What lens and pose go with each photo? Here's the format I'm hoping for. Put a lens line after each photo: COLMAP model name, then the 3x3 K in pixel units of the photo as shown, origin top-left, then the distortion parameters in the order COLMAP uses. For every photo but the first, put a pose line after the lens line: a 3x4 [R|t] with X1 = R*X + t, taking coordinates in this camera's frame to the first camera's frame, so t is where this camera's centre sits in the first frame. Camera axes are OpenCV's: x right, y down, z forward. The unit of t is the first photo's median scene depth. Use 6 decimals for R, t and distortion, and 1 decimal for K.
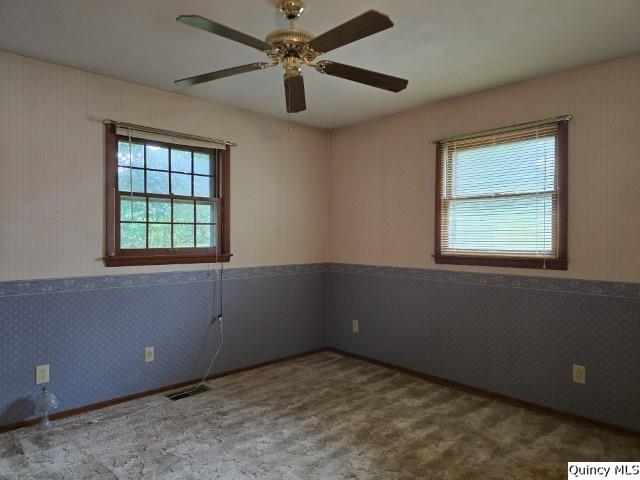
lens RADIAL K [[419.4, 0, 320.0], [0, 419.4, 240.0], [0, 0, 1]] dist [0.037799, -0.002835]
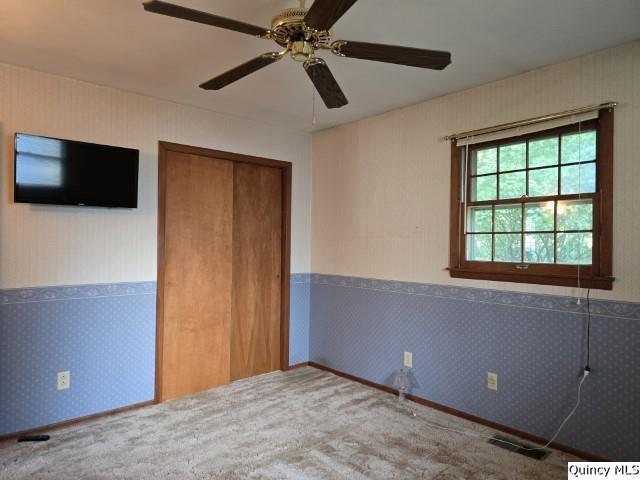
lens RADIAL K [[419.4, 0, 320.0], [0, 419.4, 240.0], [0, 0, 1]] dist [0.037799, -0.002835]
pose [[0.021235, -0.012687, -0.999694, 0.489446], [-0.021340, 0.999686, -0.013140, -0.006458], [0.999547, 0.021613, 0.020957, 0.621295]]
